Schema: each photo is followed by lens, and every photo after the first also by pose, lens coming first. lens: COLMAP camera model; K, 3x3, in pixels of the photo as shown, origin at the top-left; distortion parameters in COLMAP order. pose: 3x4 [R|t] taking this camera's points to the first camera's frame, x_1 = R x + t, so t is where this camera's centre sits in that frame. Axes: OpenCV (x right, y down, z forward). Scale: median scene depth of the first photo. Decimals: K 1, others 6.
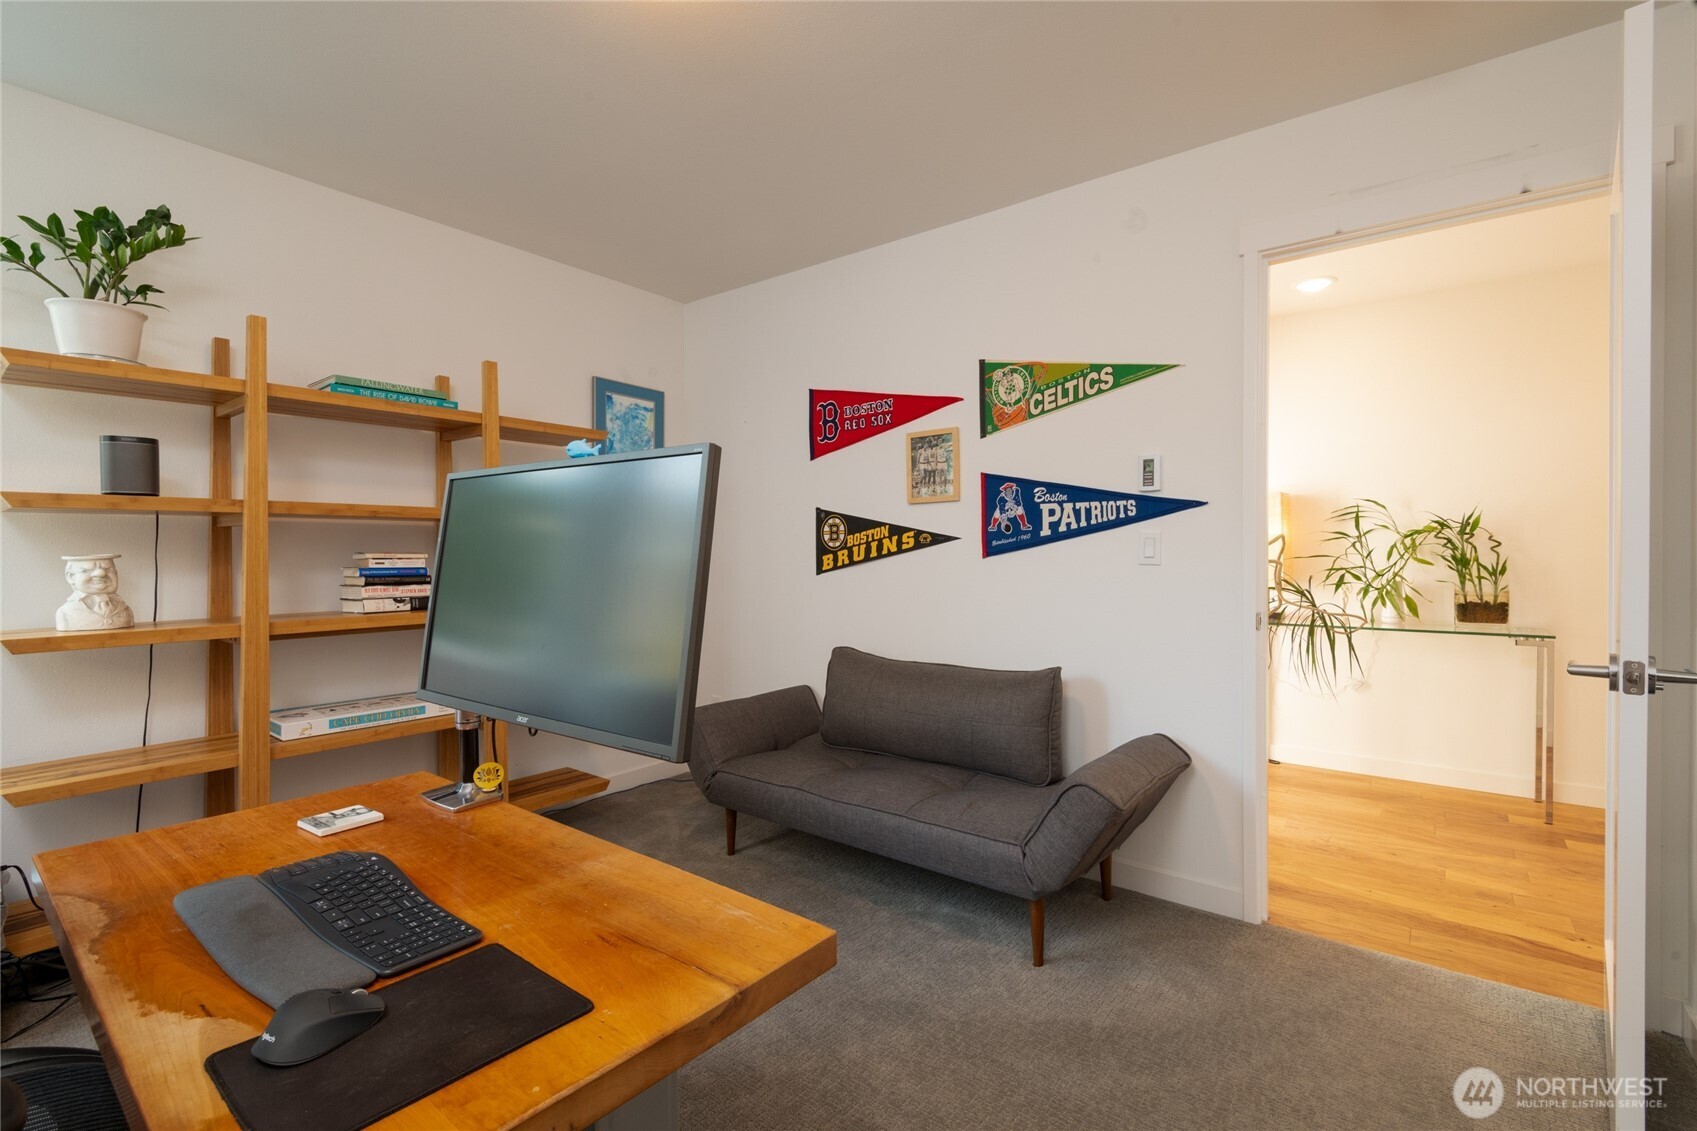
lens RADIAL K [[763.8, 0, 844.4], [0, 763.8, 560.1], [0, 0, 1]] dist [0.014339, -0.009324]
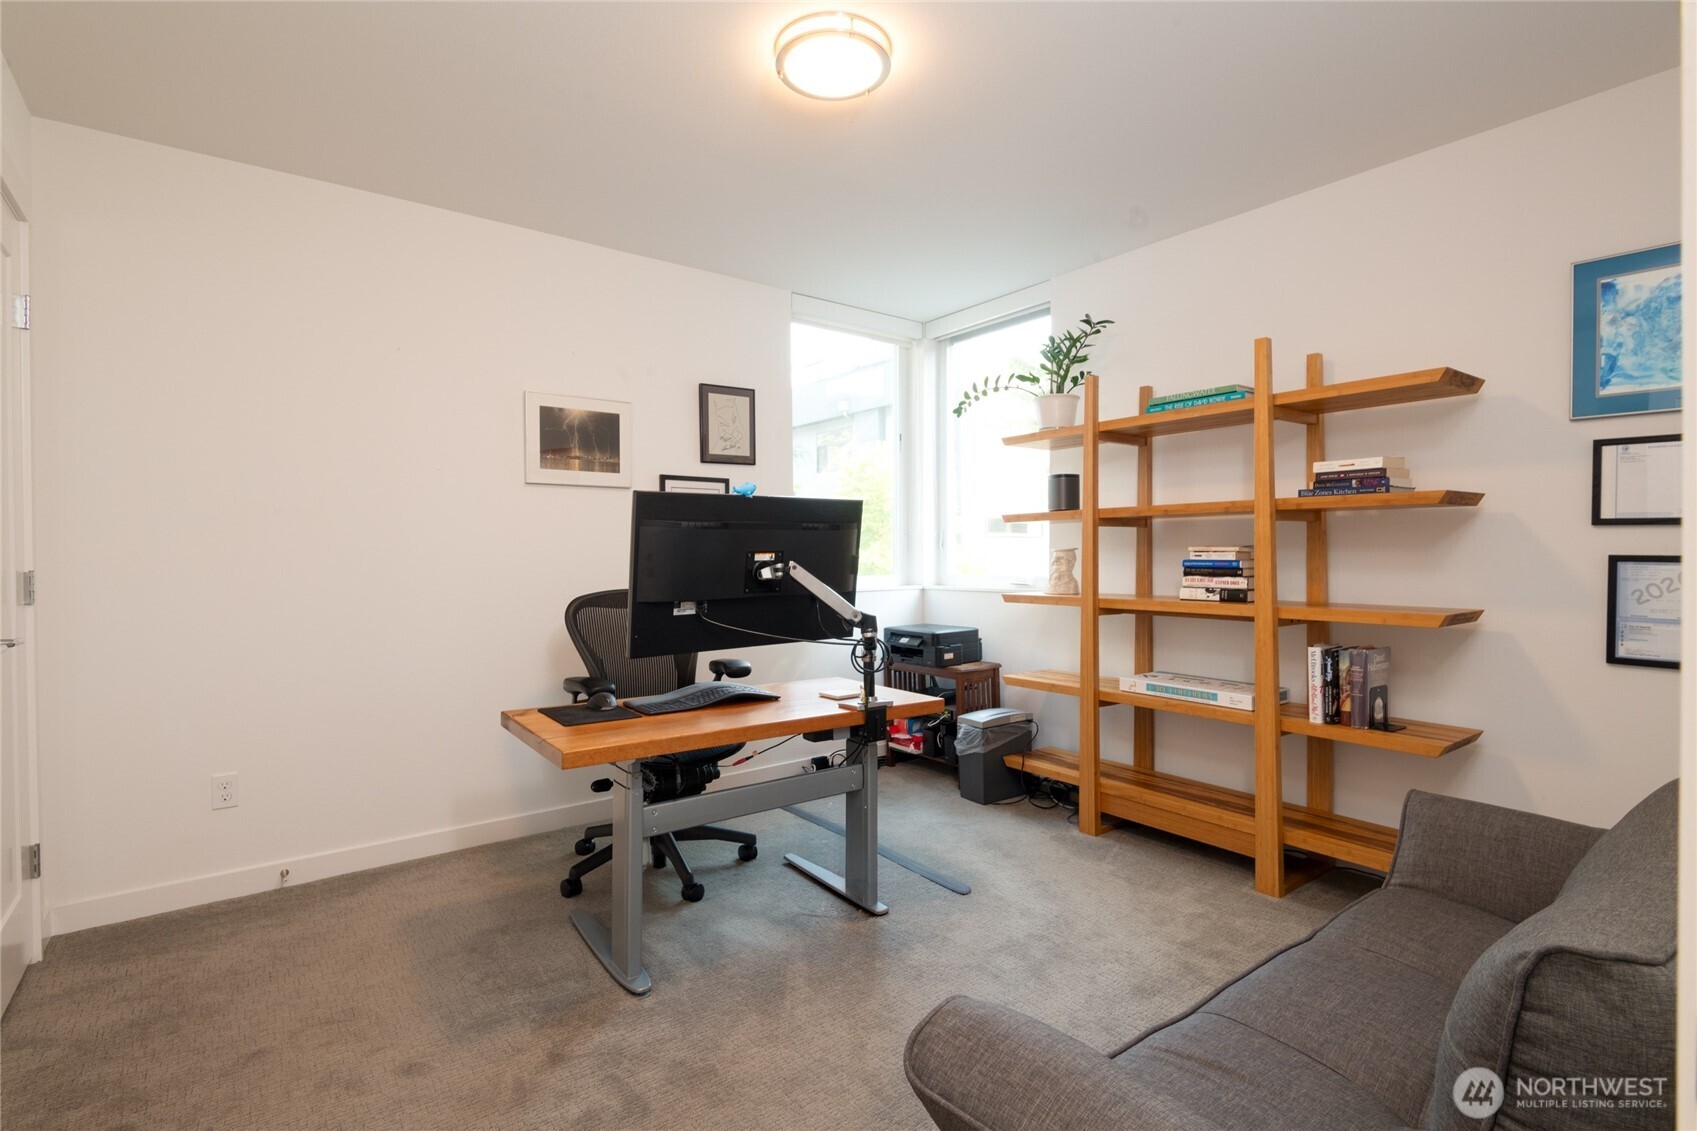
lens RADIAL K [[793.7, 0, 838.6], [0, 793.7, 559.5], [0, 0, 1]] dist [-0.017231, -0.001262]
pose [[-0.264609, 0.019390, -0.964161, 0.616778], [0.002505, 0.999808, 0.019420, -0.013554], [0.964353, 0.002723, -0.264607, 0.789690]]
